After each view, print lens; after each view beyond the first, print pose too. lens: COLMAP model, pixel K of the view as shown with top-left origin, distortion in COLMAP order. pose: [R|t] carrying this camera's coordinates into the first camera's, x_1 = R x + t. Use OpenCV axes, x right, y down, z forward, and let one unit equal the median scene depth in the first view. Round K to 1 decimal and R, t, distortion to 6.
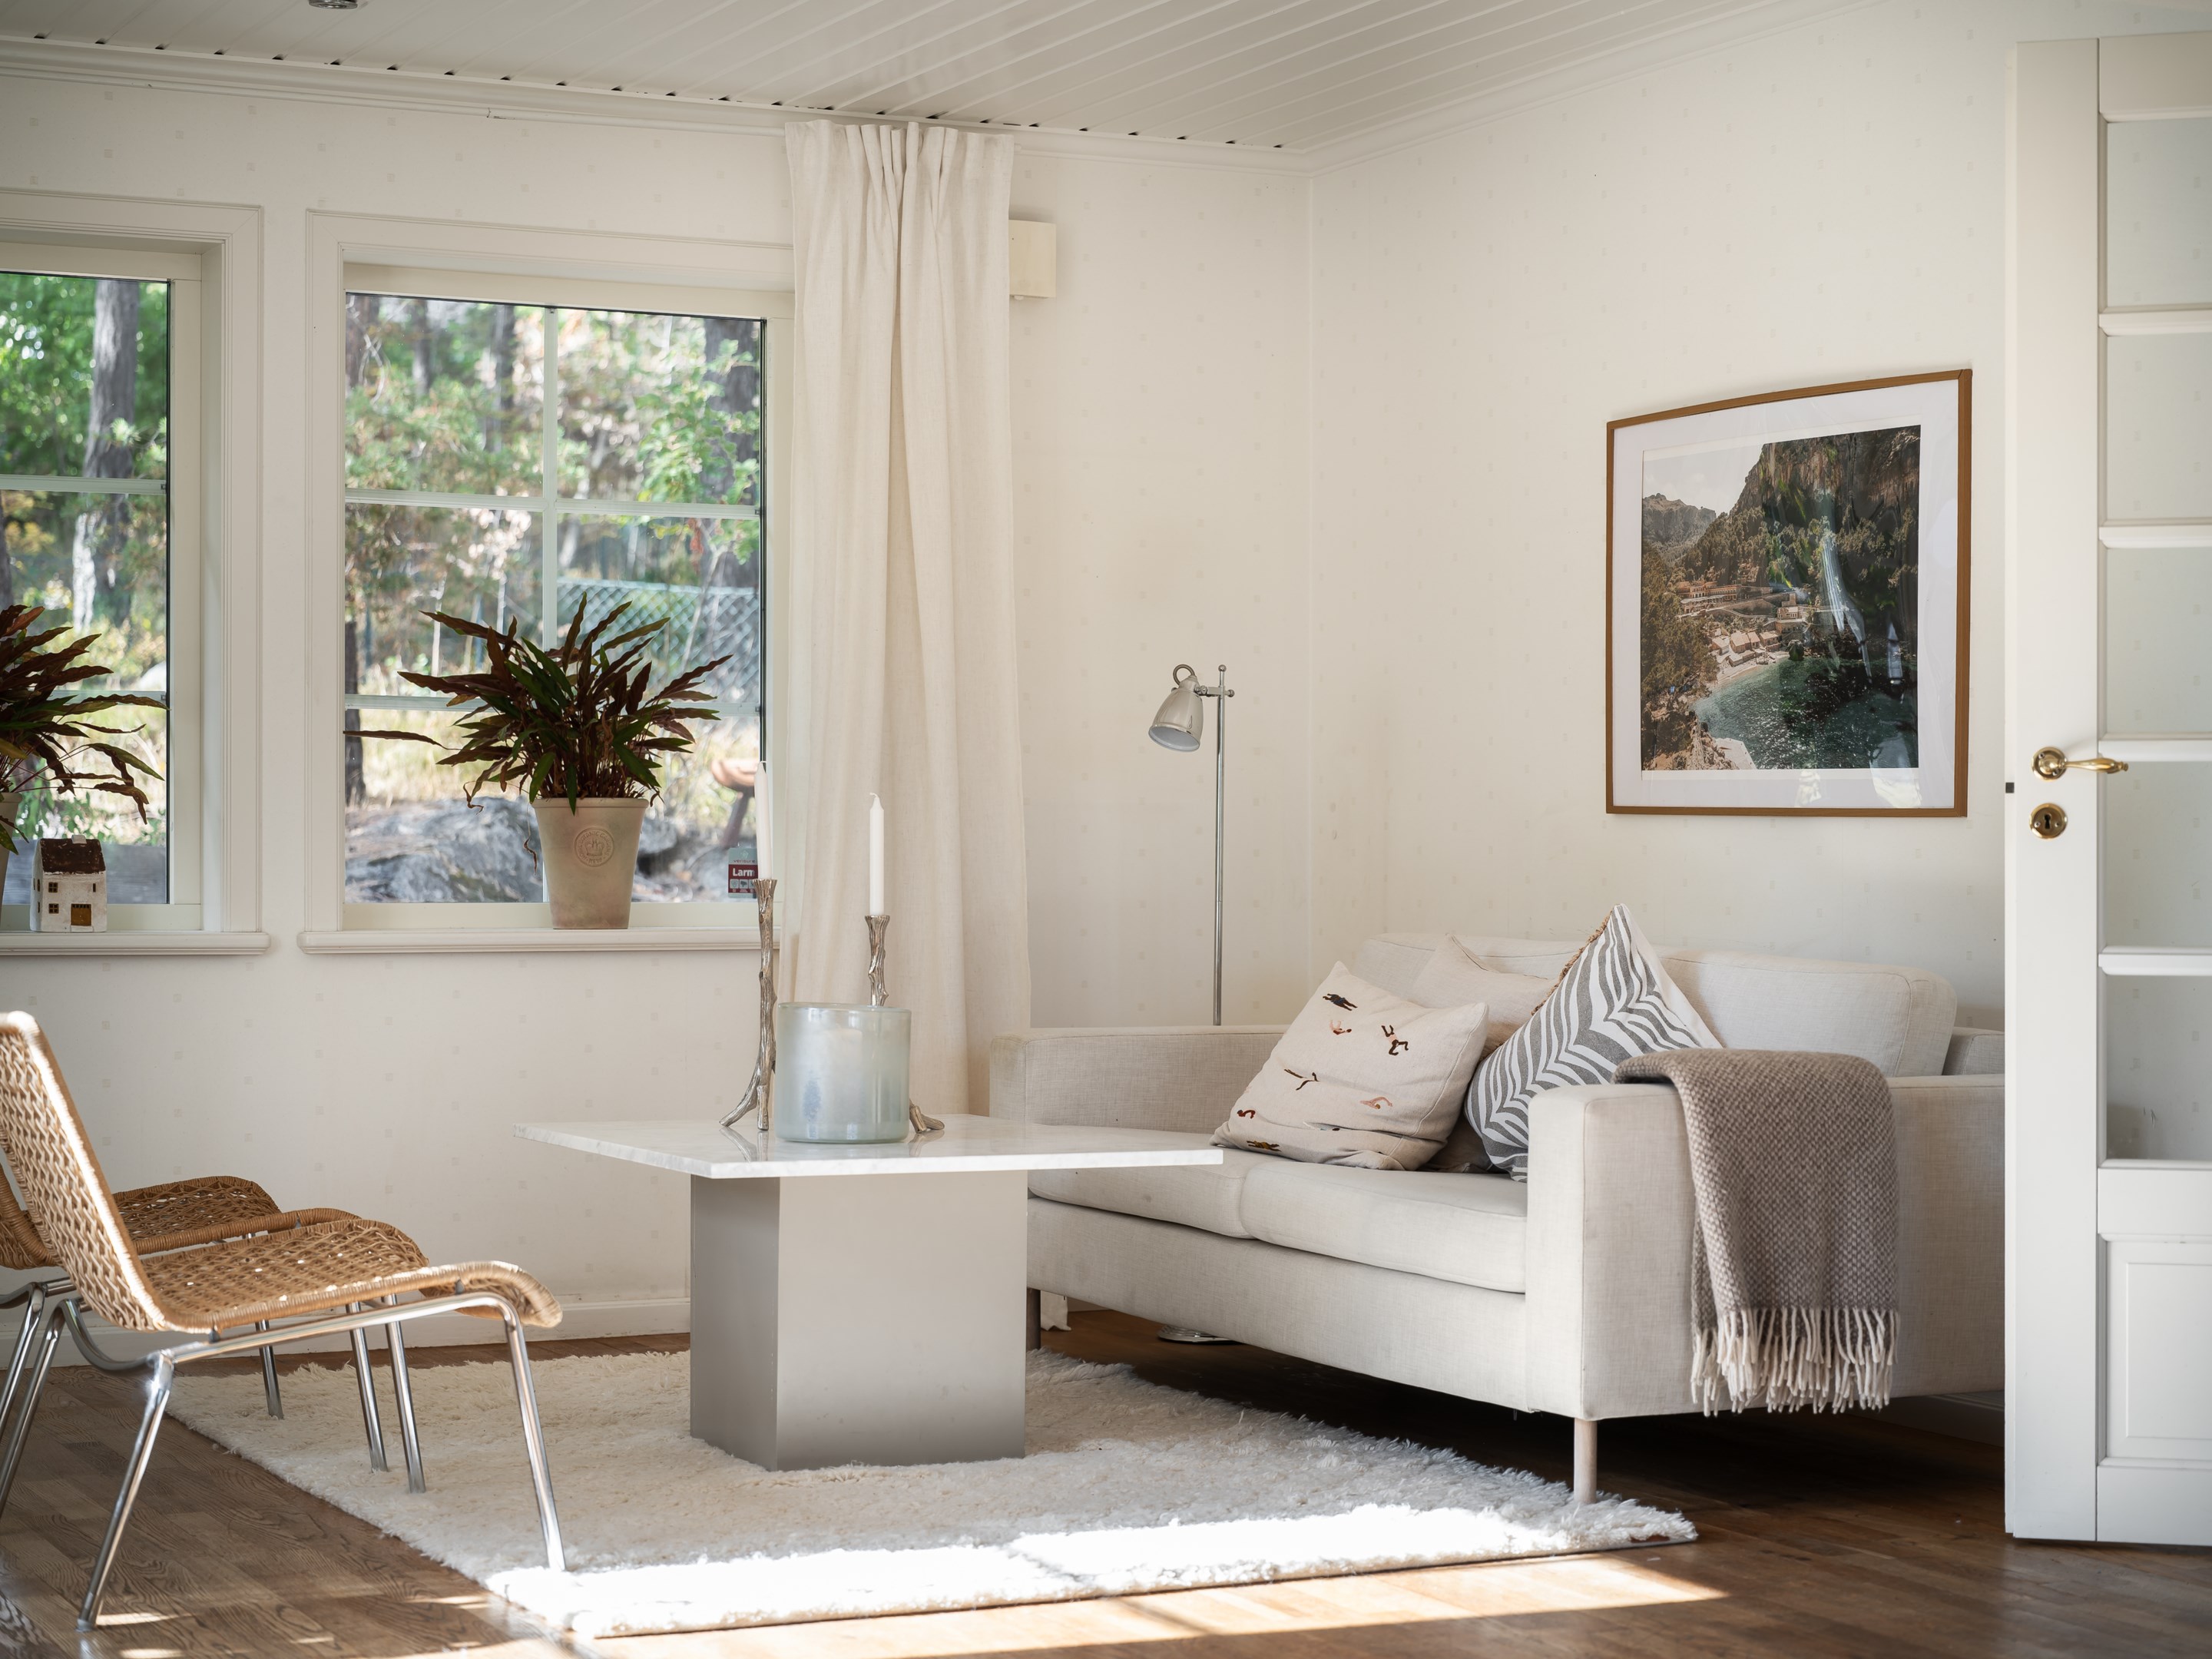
lens RADIAL K [[3935.1, 0, 1031.5], [0, 3935.1, 883.2], [0, 0, 1]] dist [-0.031174, 0.000000]
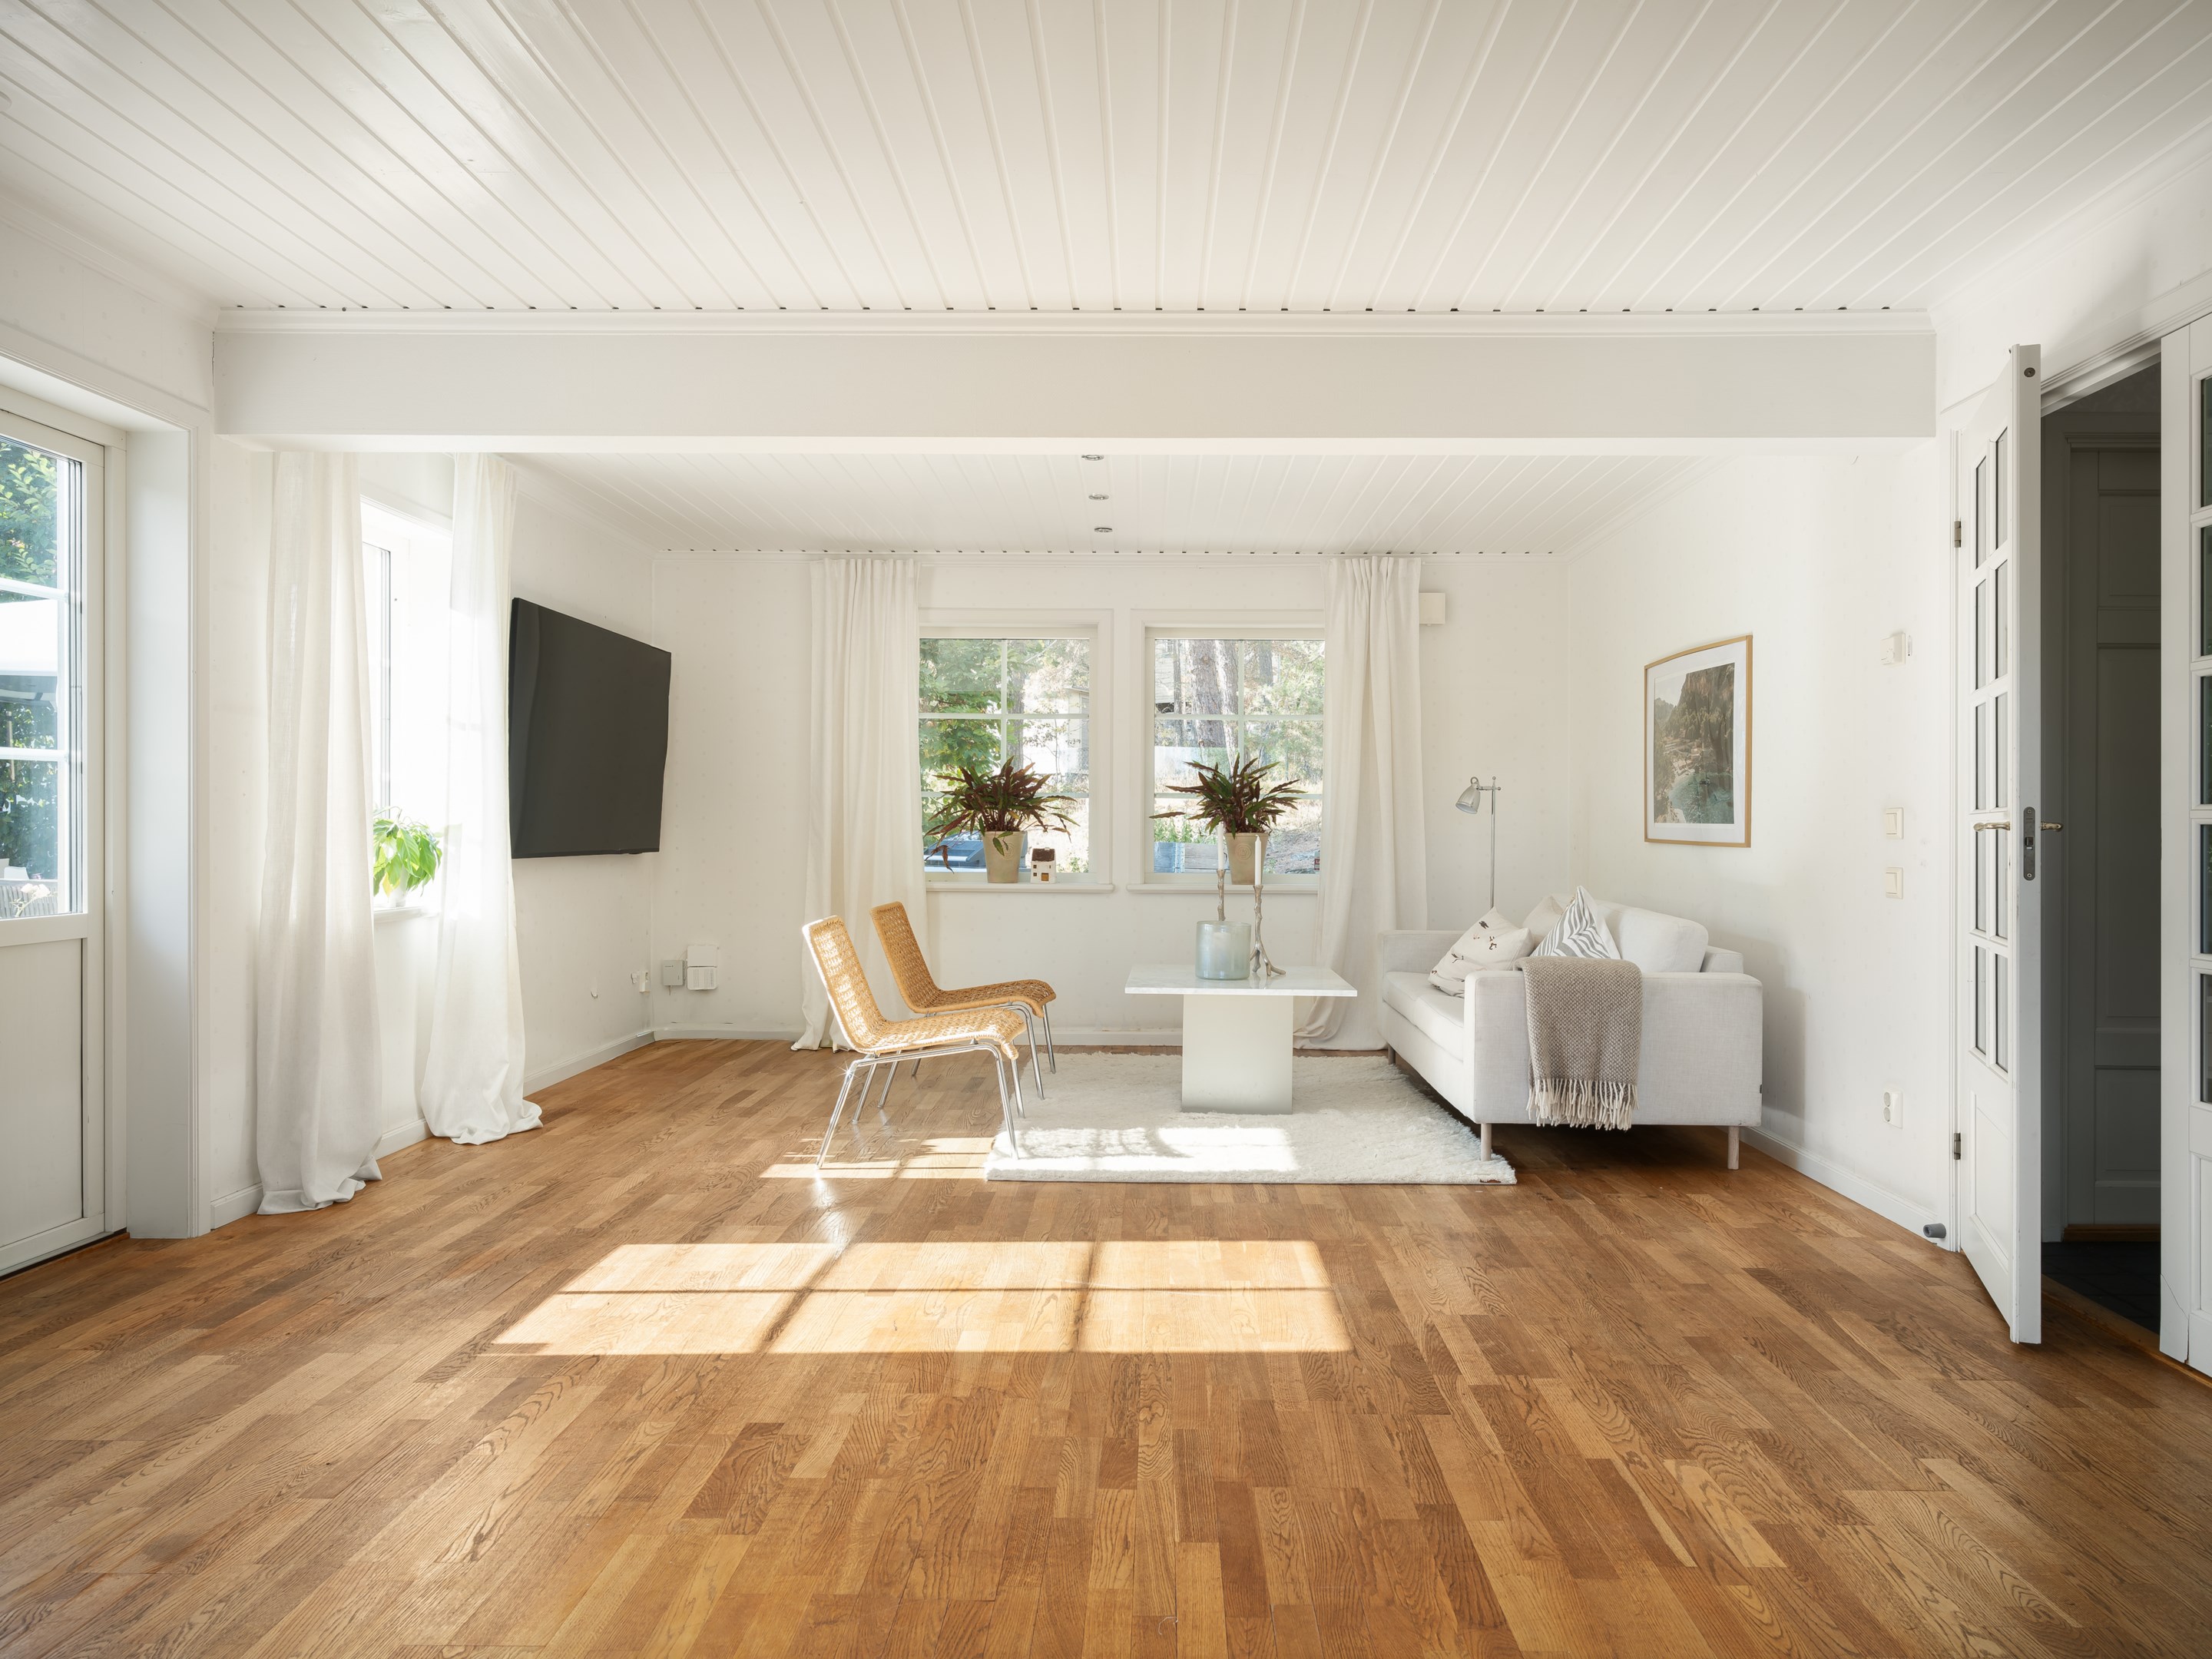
lens RADIAL K [[1430.9, 0, 1143.3], [0, 1430.9, 850.4], [0, 0, 1]] dist [0.002380, -0.001347]
pose [[0.897841, 0.007385, -0.440257, 0.278997], [-0.005695, 0.999970, 0.005159, -0.017272], [0.440282, -0.002124, 0.897857, 0.164039]]
